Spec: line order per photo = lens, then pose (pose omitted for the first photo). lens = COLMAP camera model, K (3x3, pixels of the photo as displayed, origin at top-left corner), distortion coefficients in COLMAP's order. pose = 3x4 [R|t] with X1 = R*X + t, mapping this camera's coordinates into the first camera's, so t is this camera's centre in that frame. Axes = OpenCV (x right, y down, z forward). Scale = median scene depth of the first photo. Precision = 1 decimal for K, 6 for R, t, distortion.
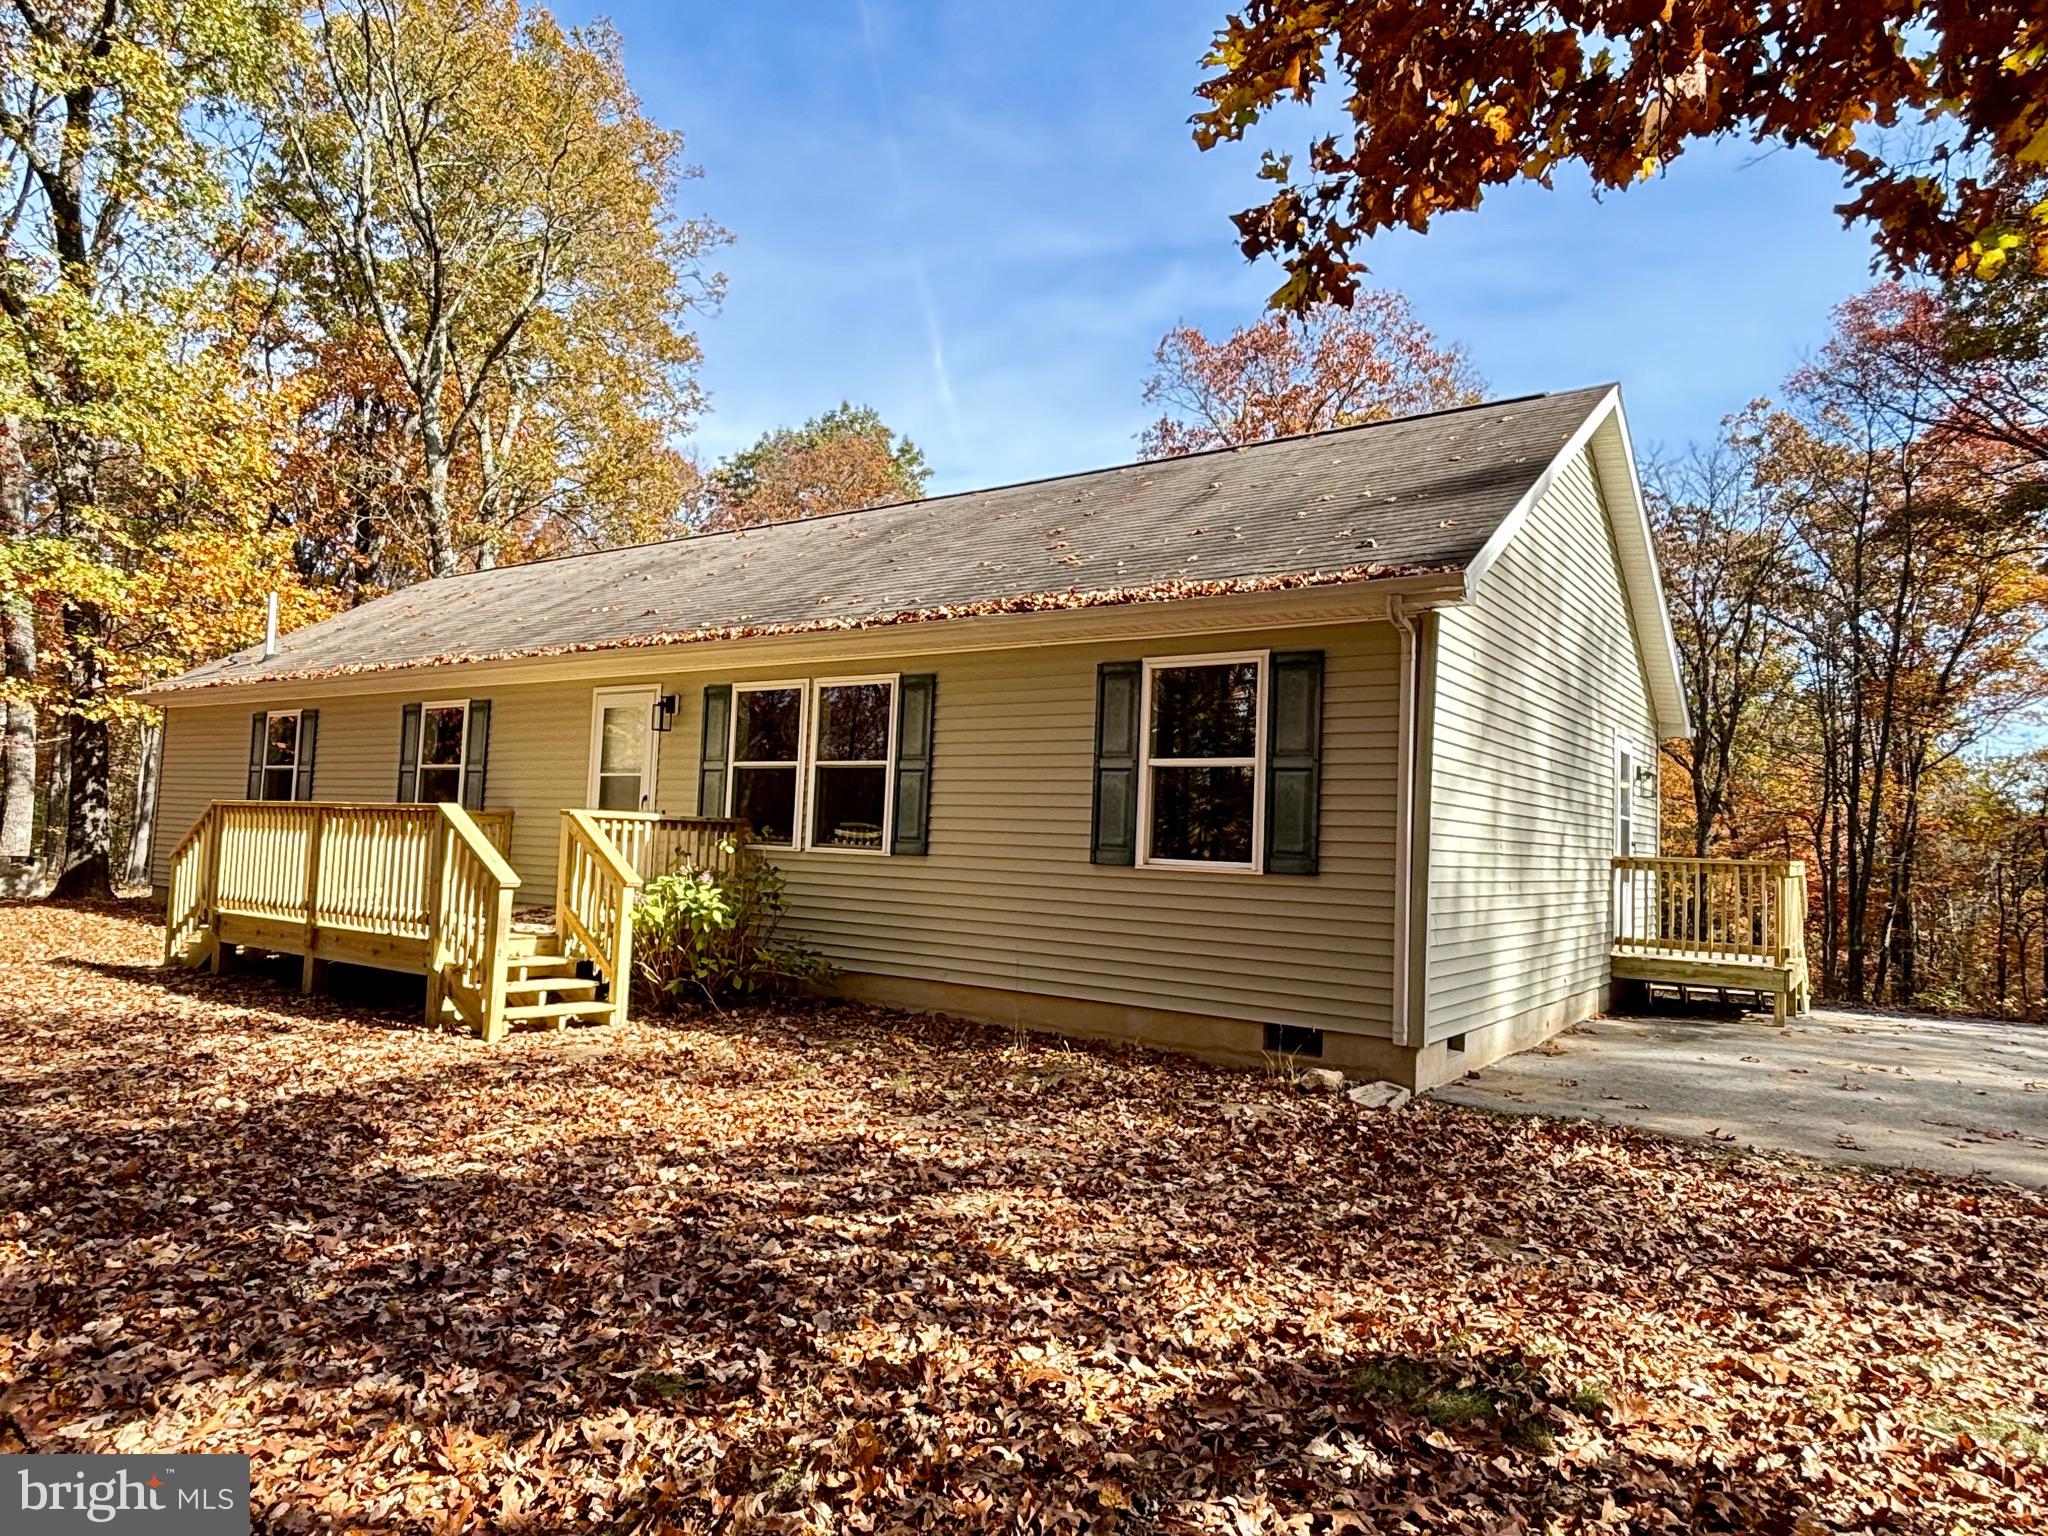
lens RADIAL K [[1278.0, 0, 1031.5], [0, 1278.0, 767.9], [0, 0, 1]] dist [0.019275, -0.006809]
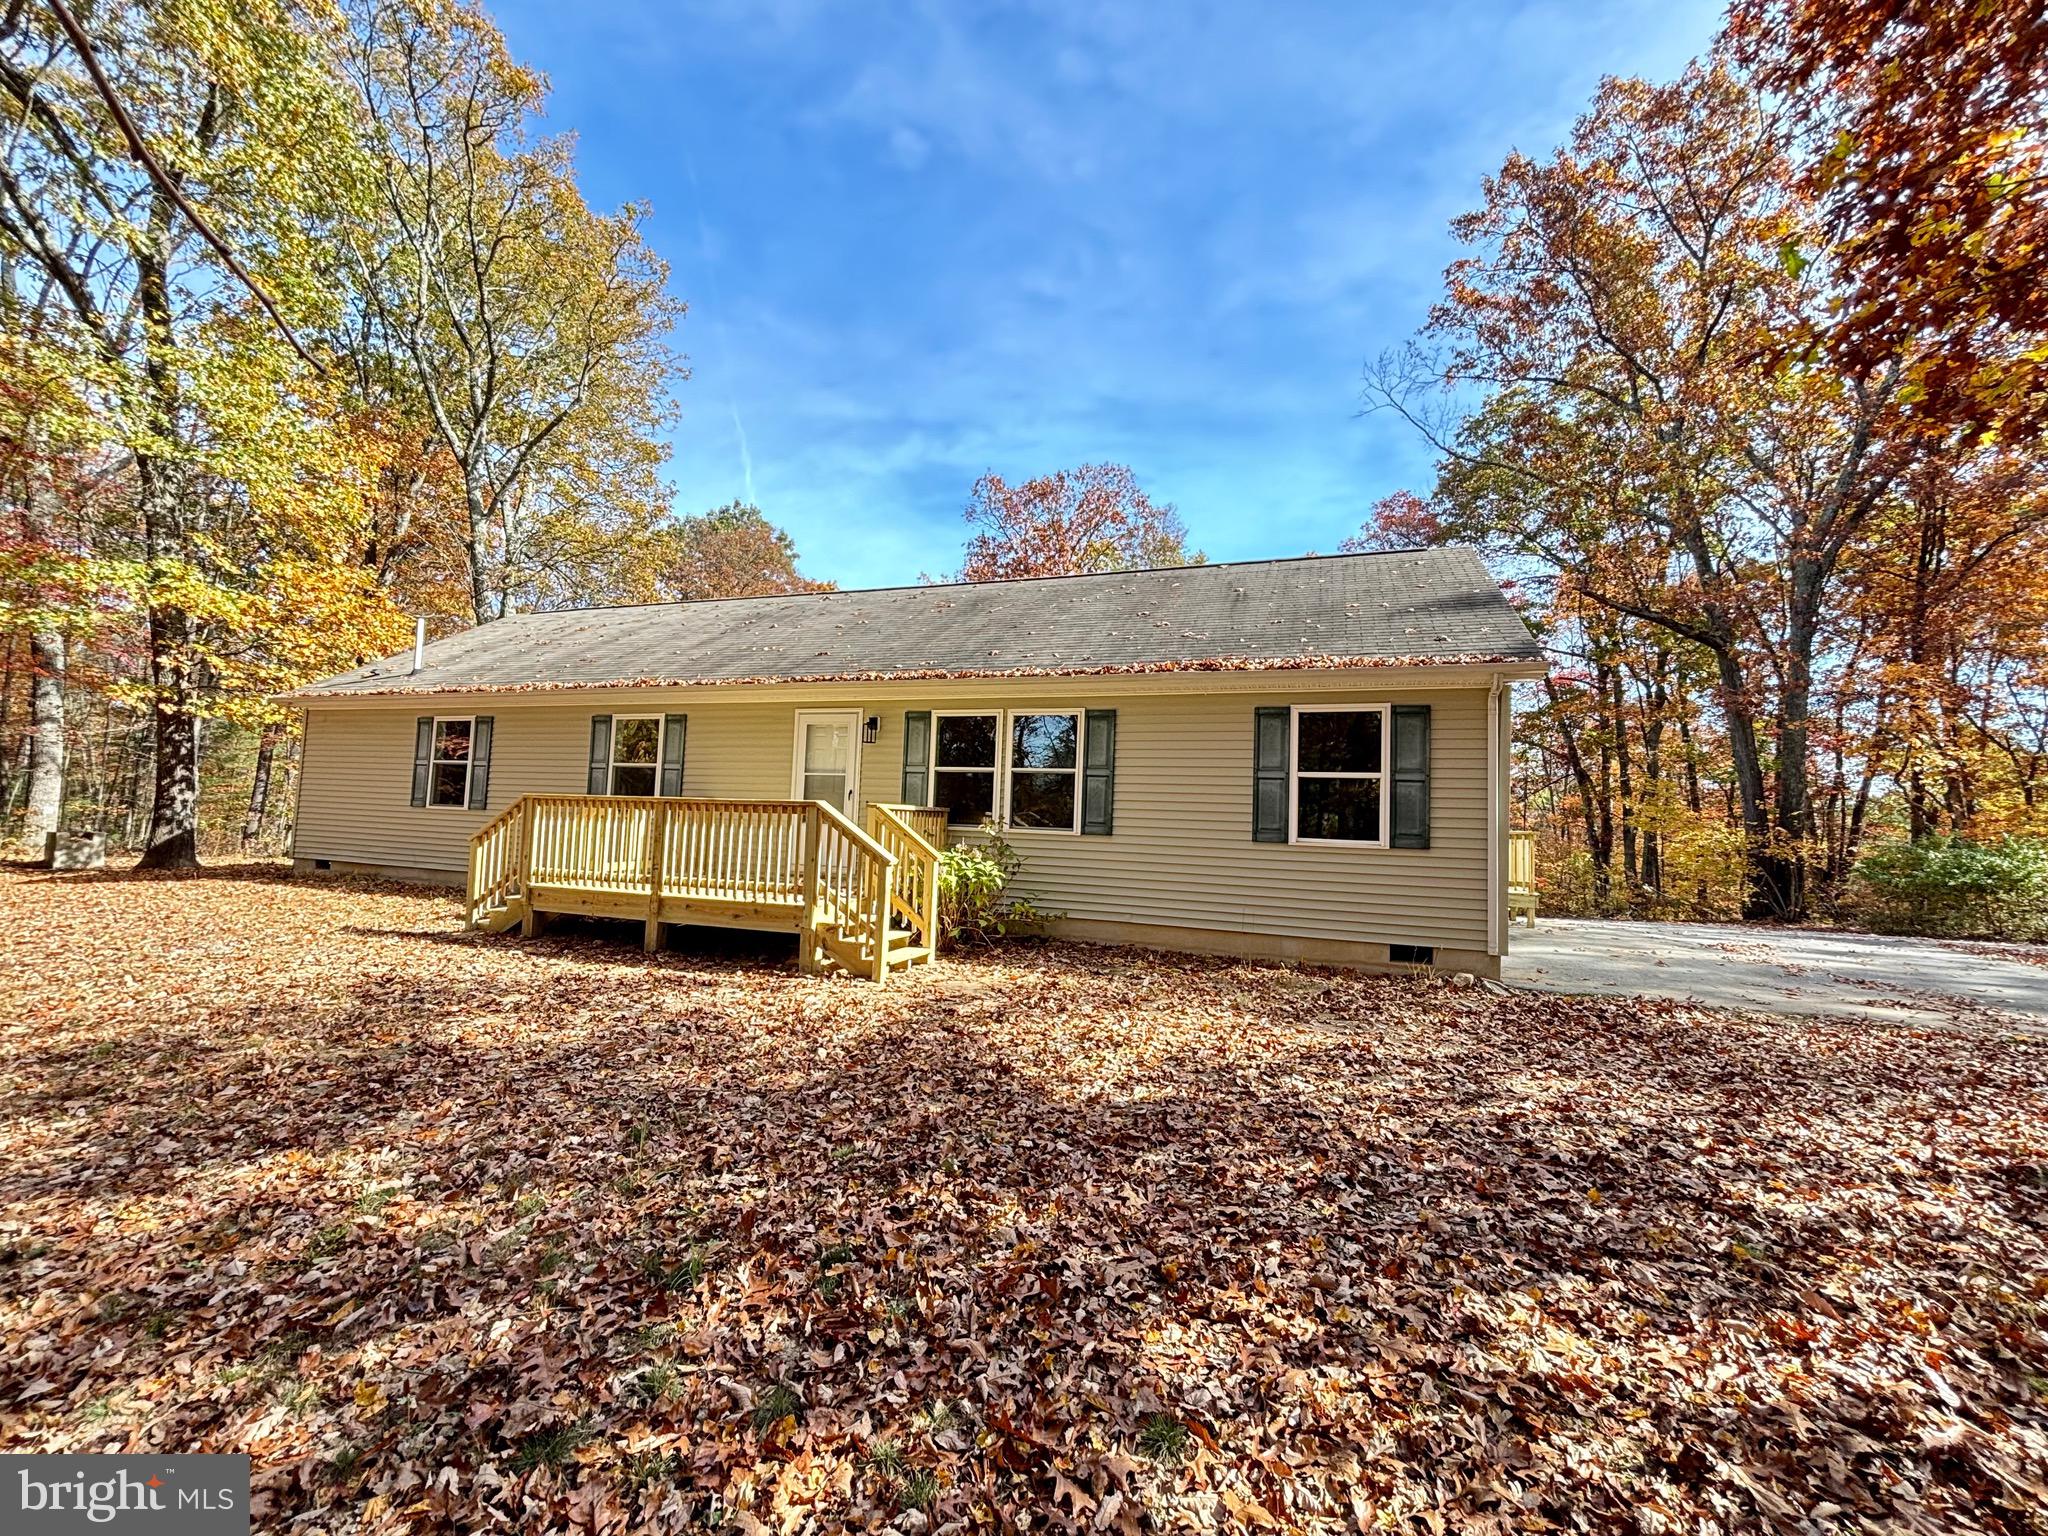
lens RADIAL K [[838.6, 0, 1022.9], [0, 838.6, 759.9], [0, 0, 1]] dist [-0.003646, 0.003385]
pose [[0.960371, 0.017088, 0.278201, -0.407876], [-0.015931, 0.999852, -0.006419, -0.008240], [-0.278270, 0.001732, 0.960501, 0.112676]]
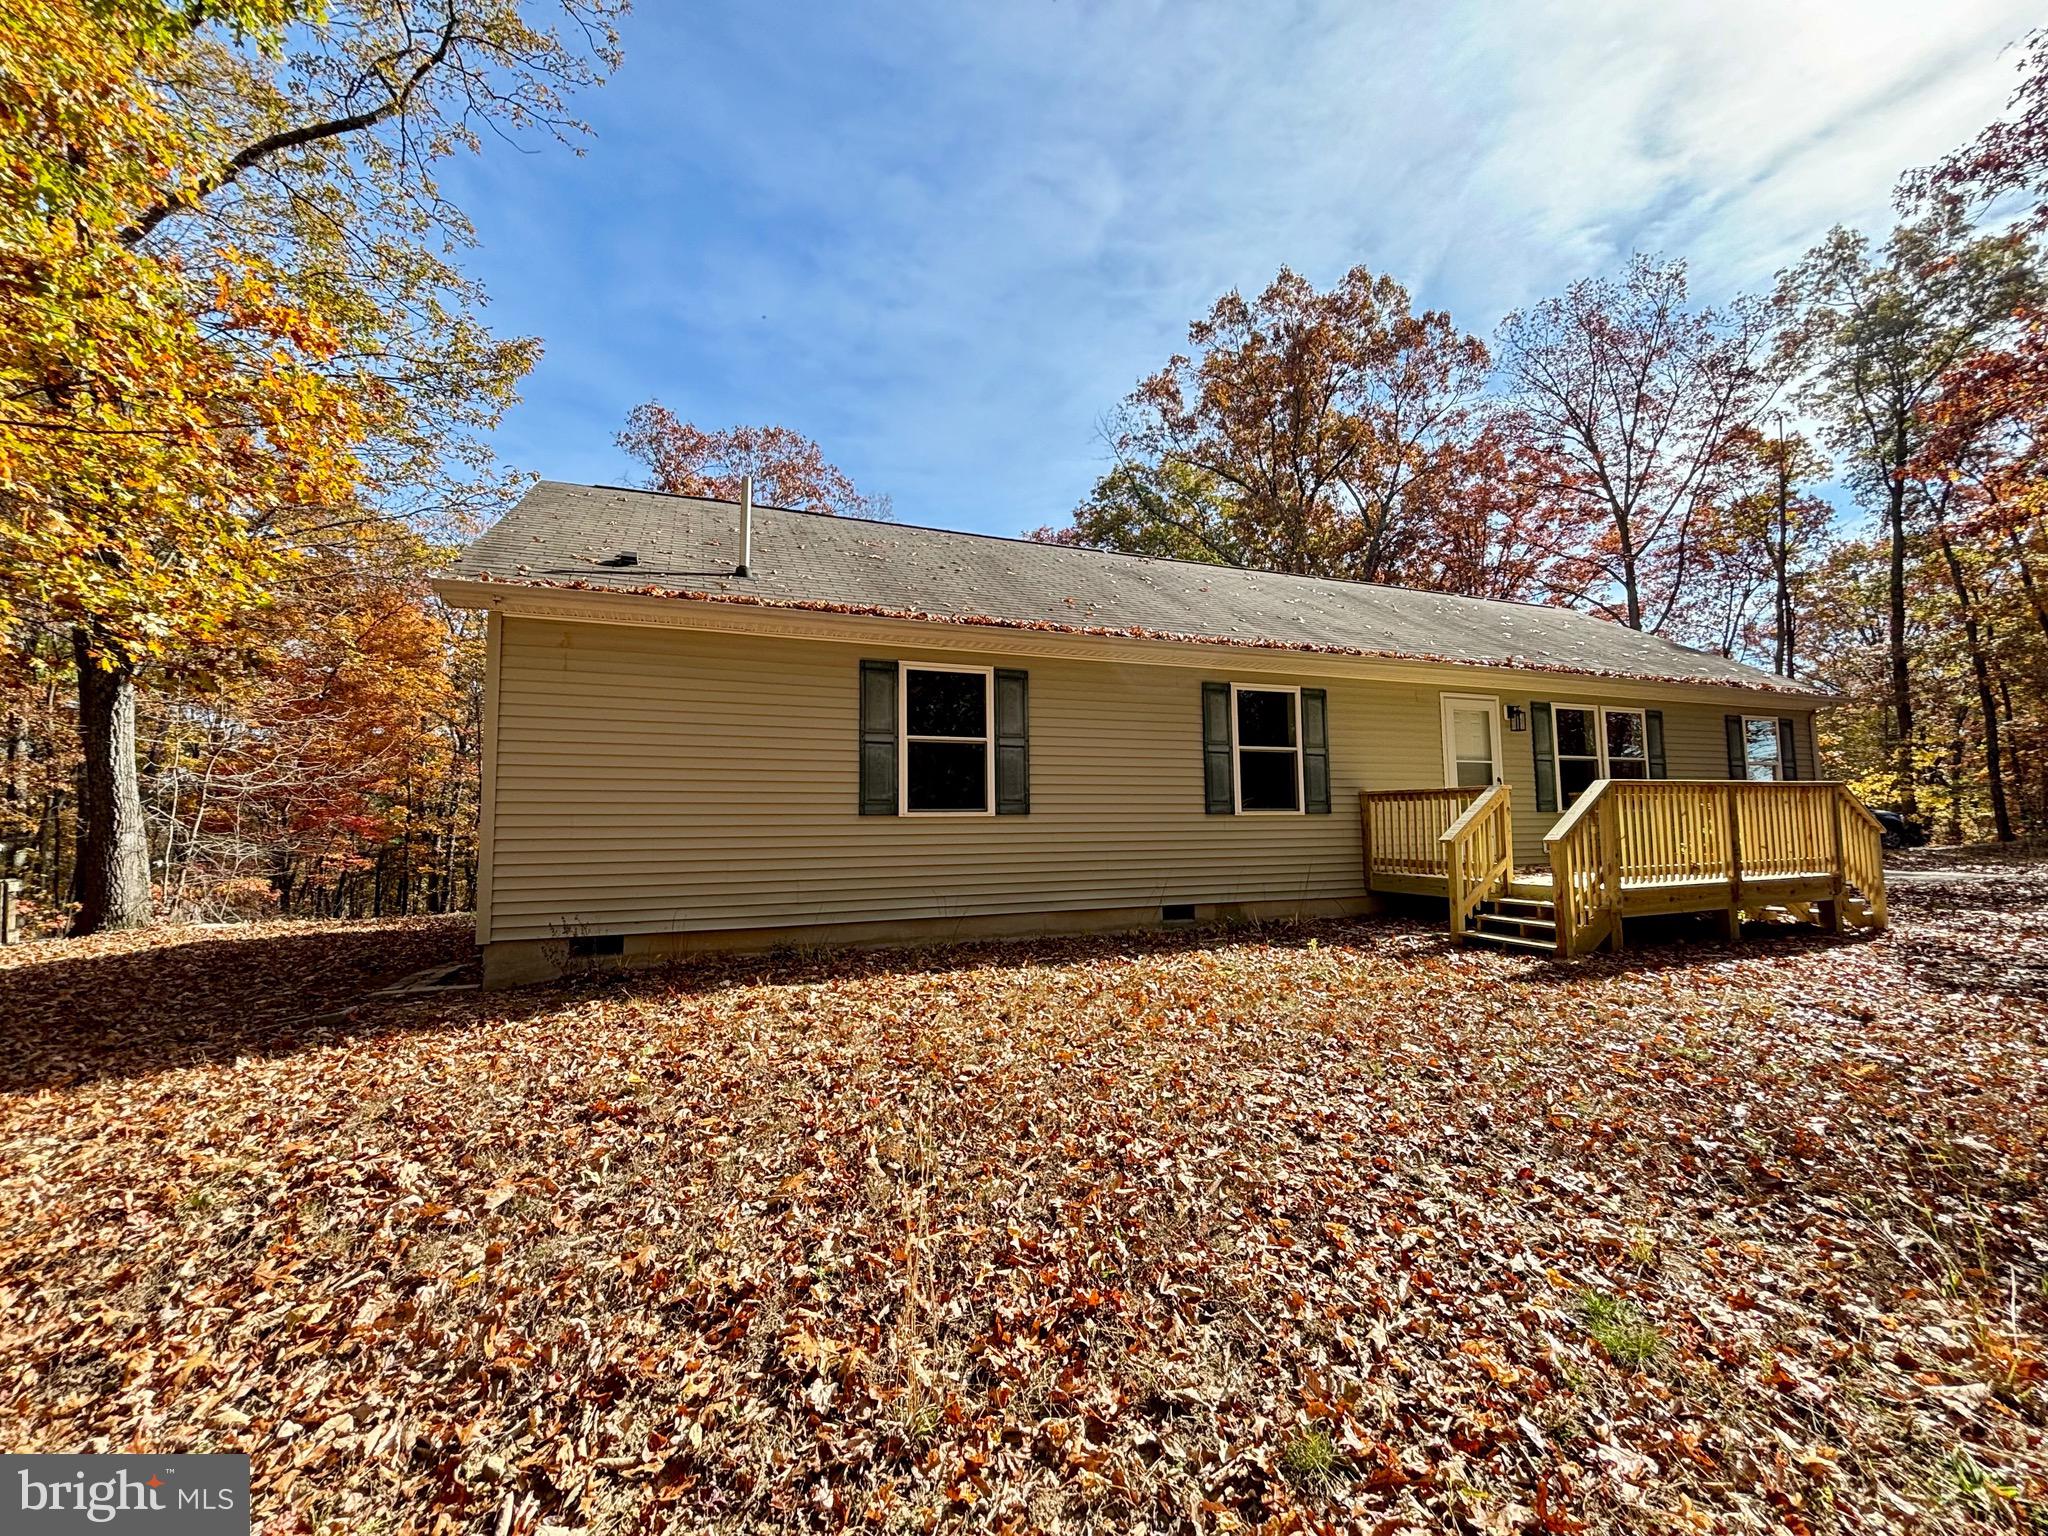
lens RADIAL K [[838.6, 0, 1031.8], [0, 838.6, 757.8], [0, 0, 1]] dist [-0.003646, 0.003385]
pose [[0.541600, 0.008412, 0.840594, -0.754097], [-0.031697, 0.999443, 0.010420, 0.003739], [-0.840038, -0.032287, 0.541565, 0.536733]]
